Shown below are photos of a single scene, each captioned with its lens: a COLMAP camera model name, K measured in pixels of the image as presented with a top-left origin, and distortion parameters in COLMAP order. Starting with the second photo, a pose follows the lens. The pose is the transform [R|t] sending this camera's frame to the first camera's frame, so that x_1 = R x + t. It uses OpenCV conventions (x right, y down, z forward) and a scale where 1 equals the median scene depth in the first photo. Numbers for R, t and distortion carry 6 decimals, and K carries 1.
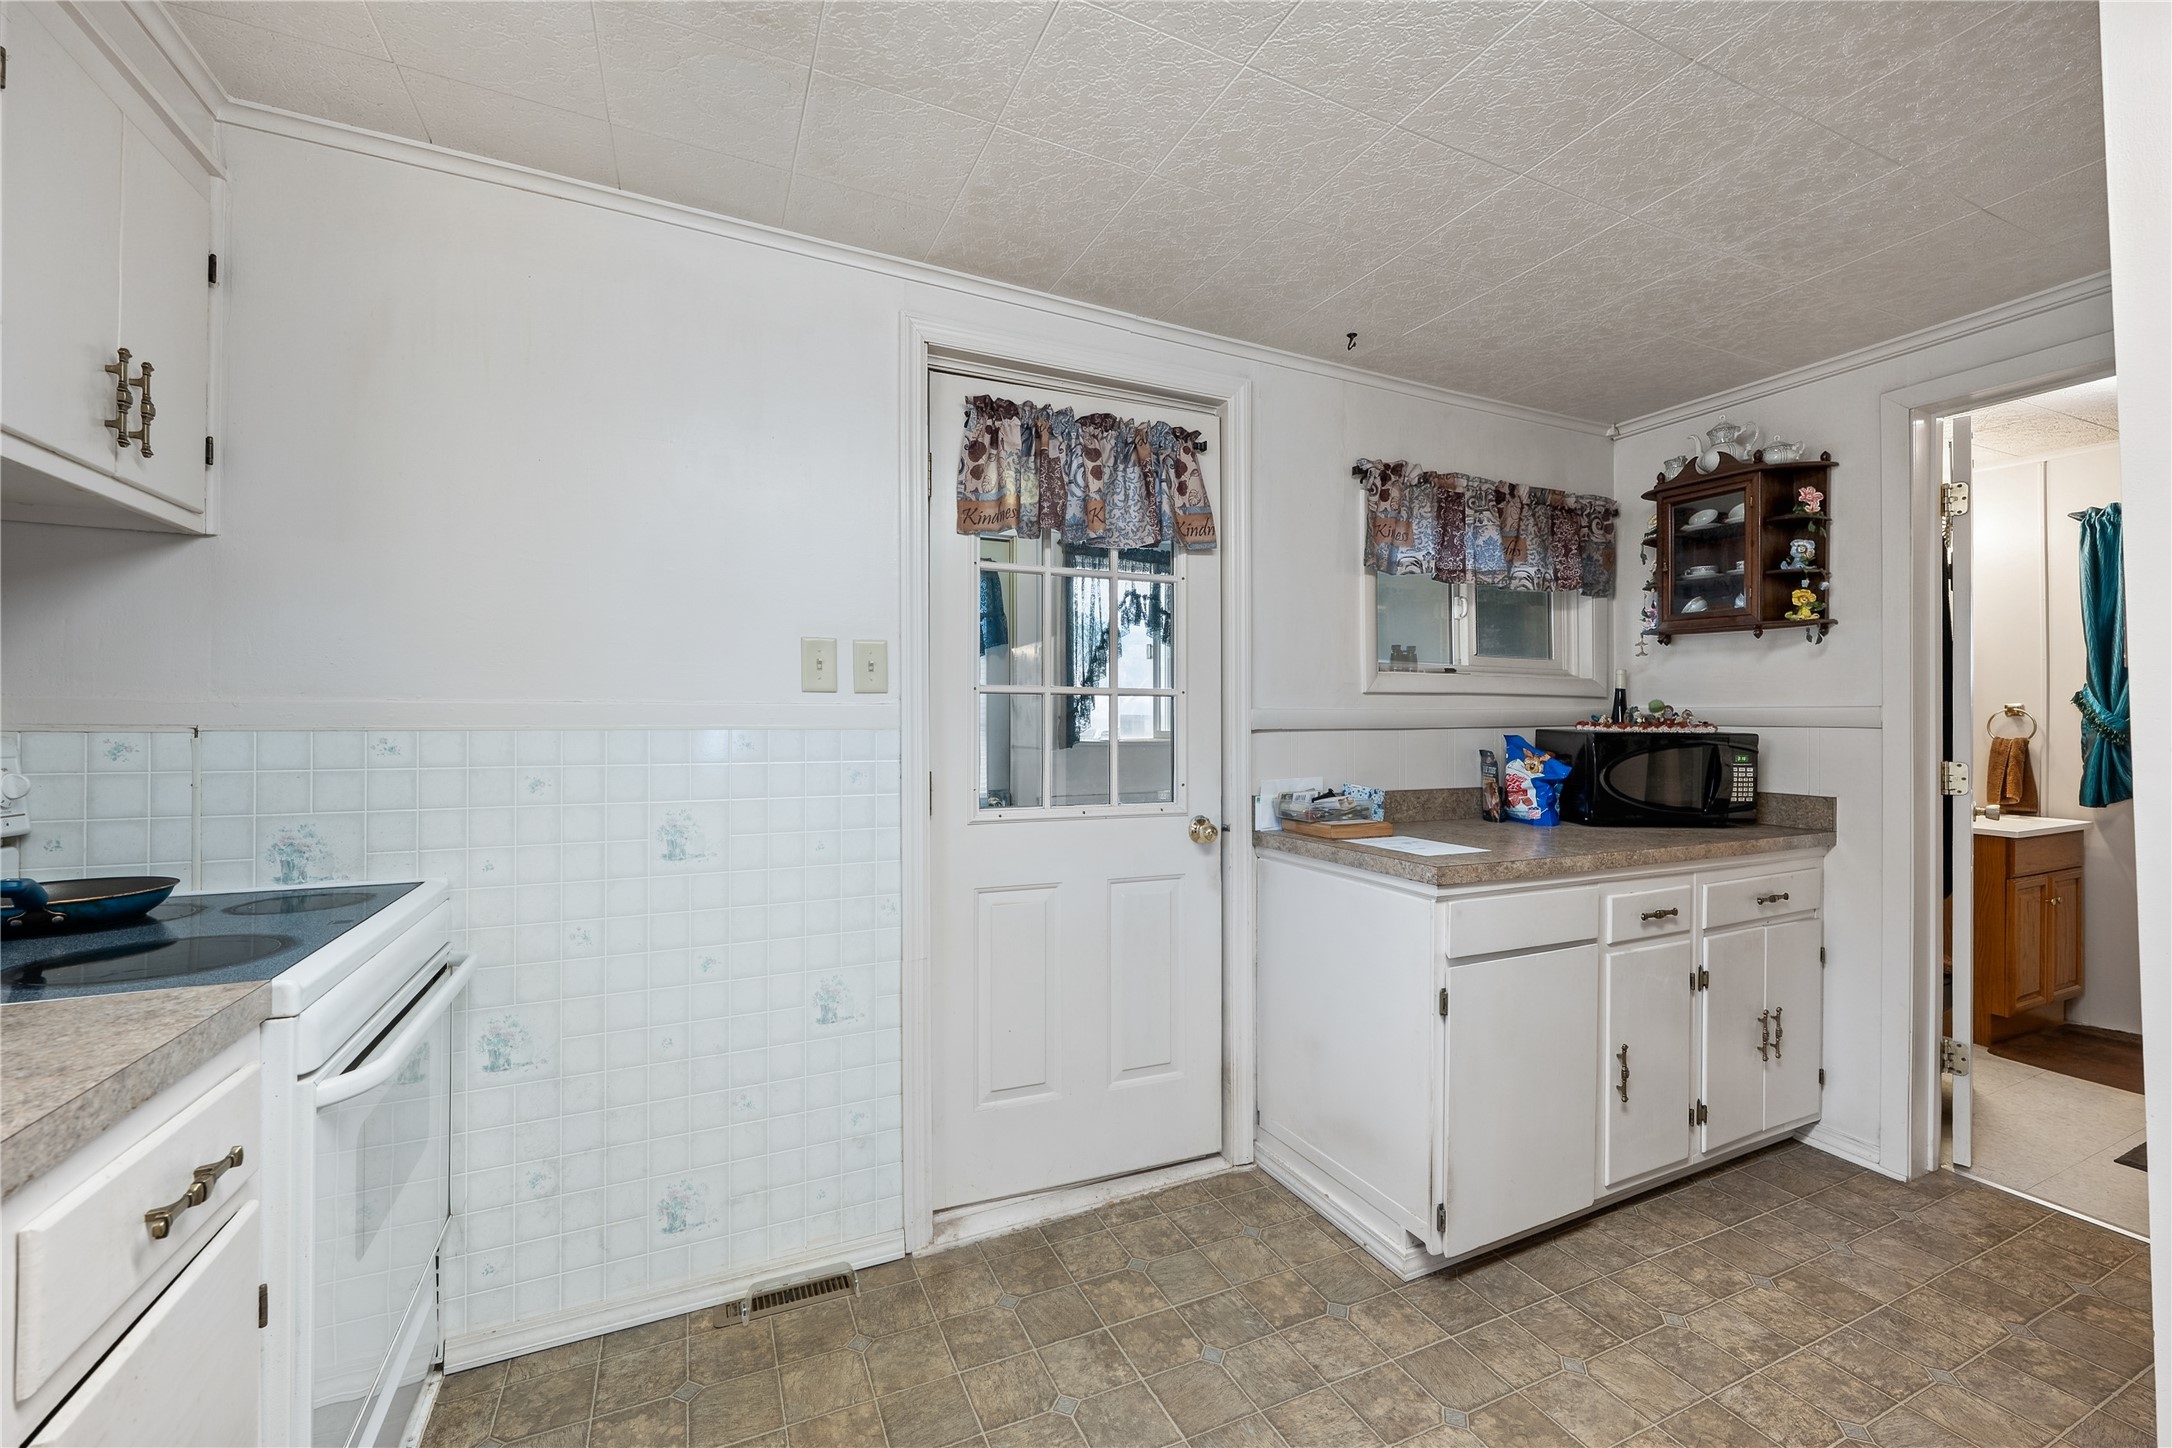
lens RADIAL K [[871.4, 0, 1086.3], [0, 871.4, 723.8], [0, 0, 1]] dist [-0.000077, -0.000007]
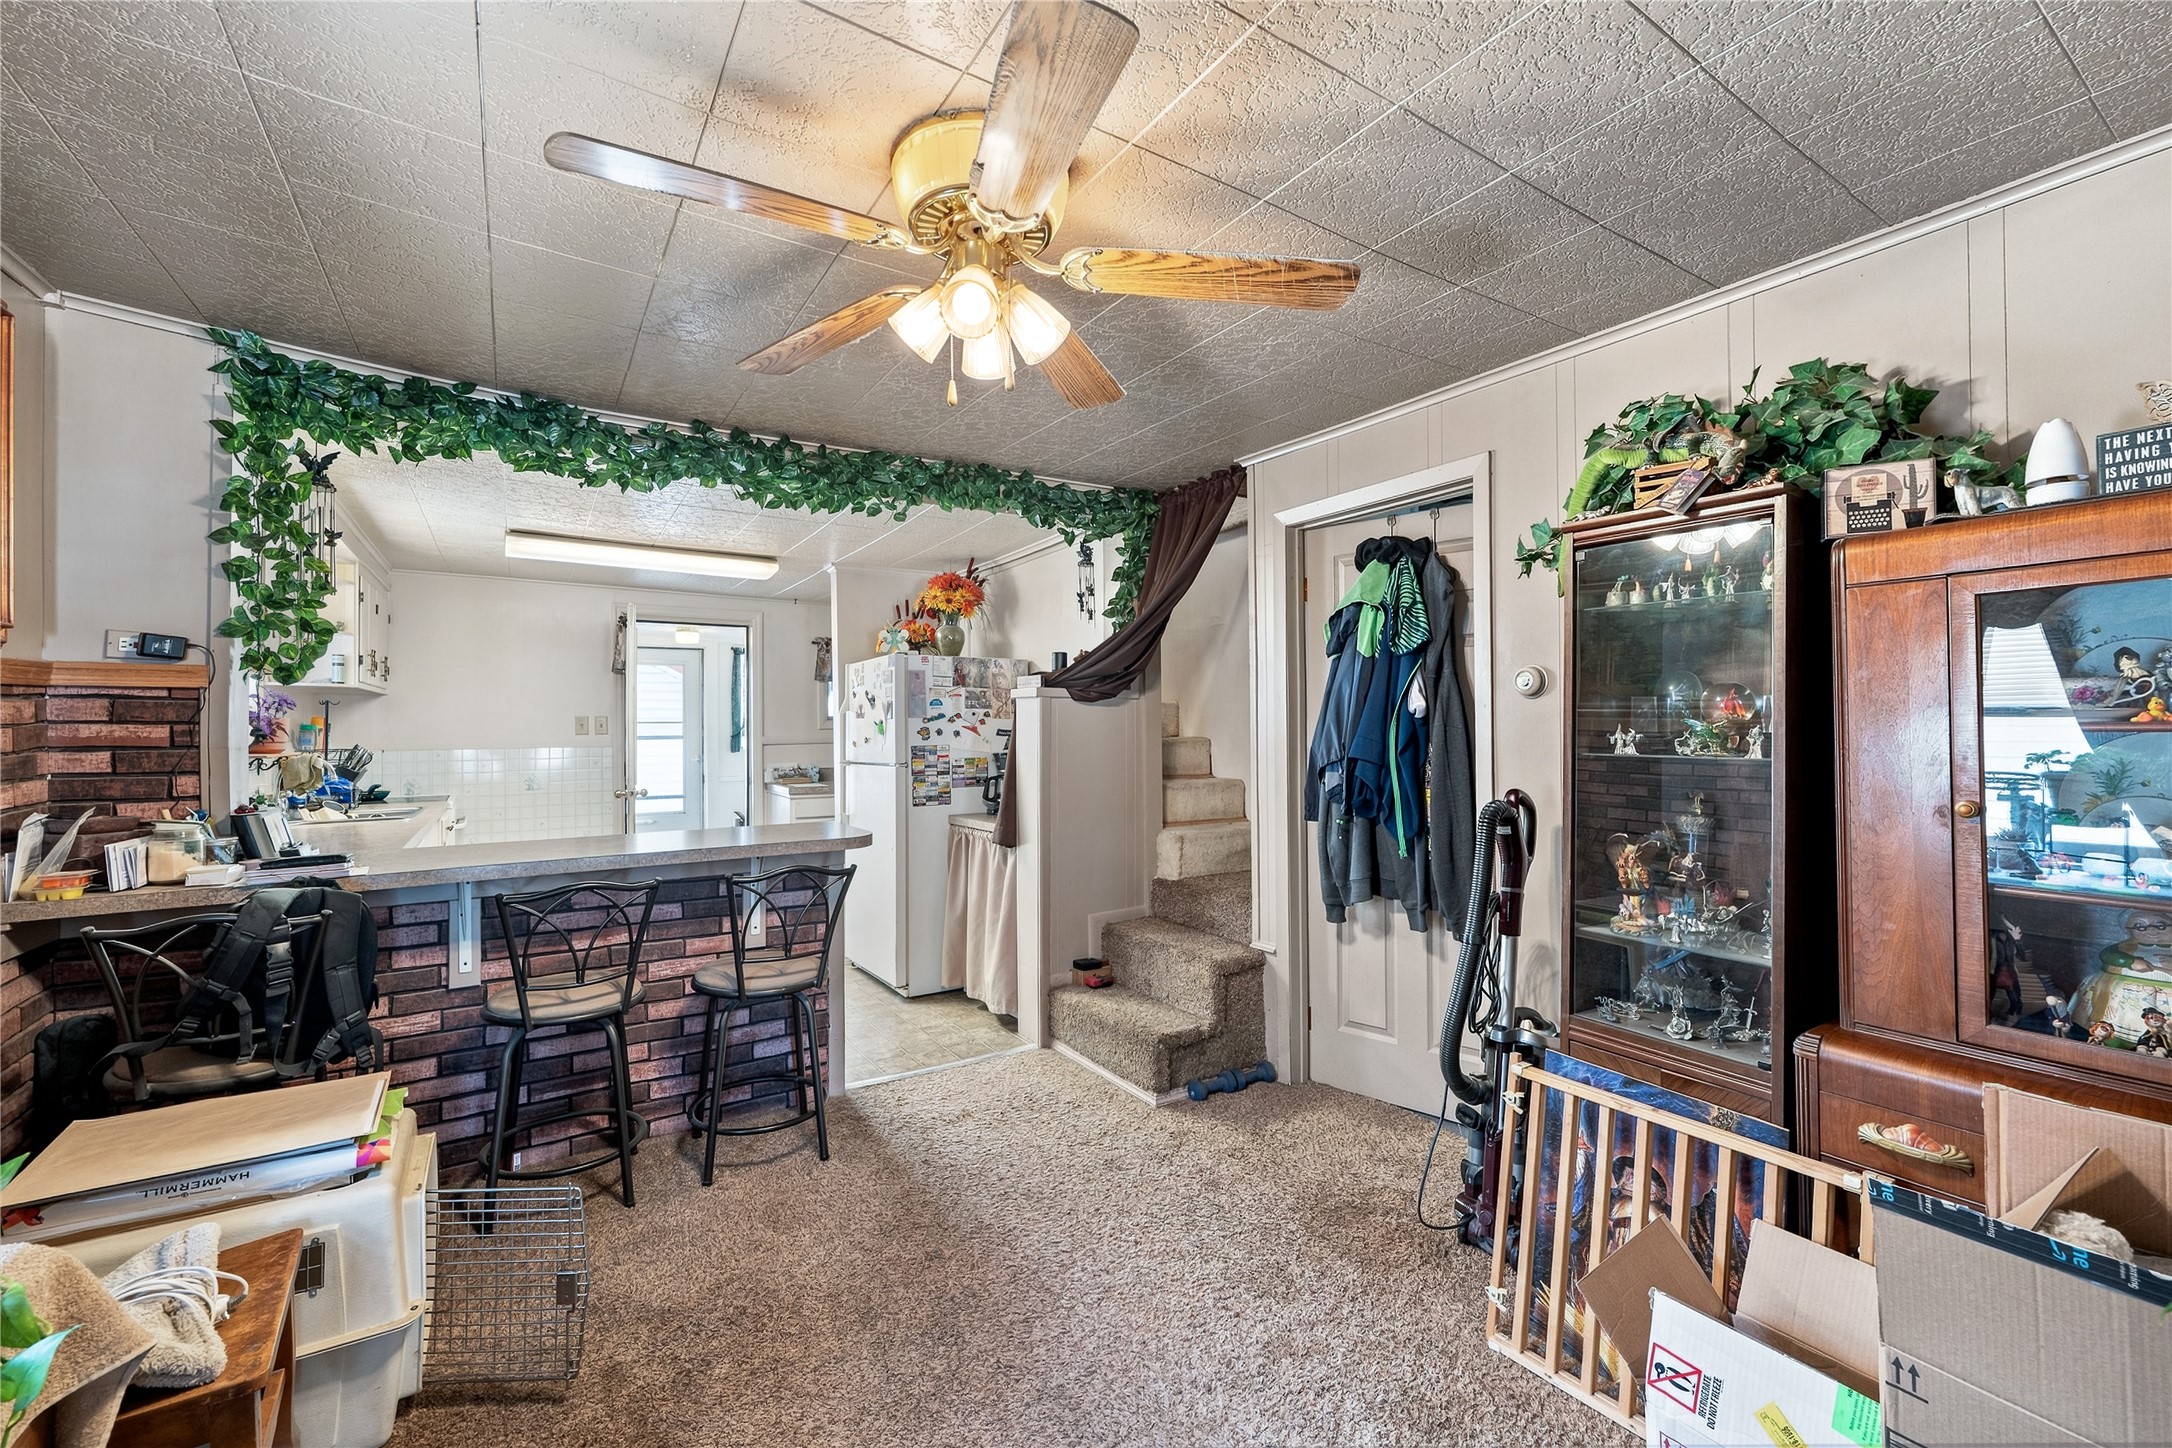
lens RADIAL K [[871.4, 0, 1083.1], [0, 871.4, 724.1], [0, 0, 1]] dist [-0.000077, -0.000007]
pose [[0.990716, -0.006855, 0.135775, 1.194345], [0.007392, 0.999967, -0.003452, -0.062934], [-0.135747, 0.004424, 0.990734, -2.640459]]
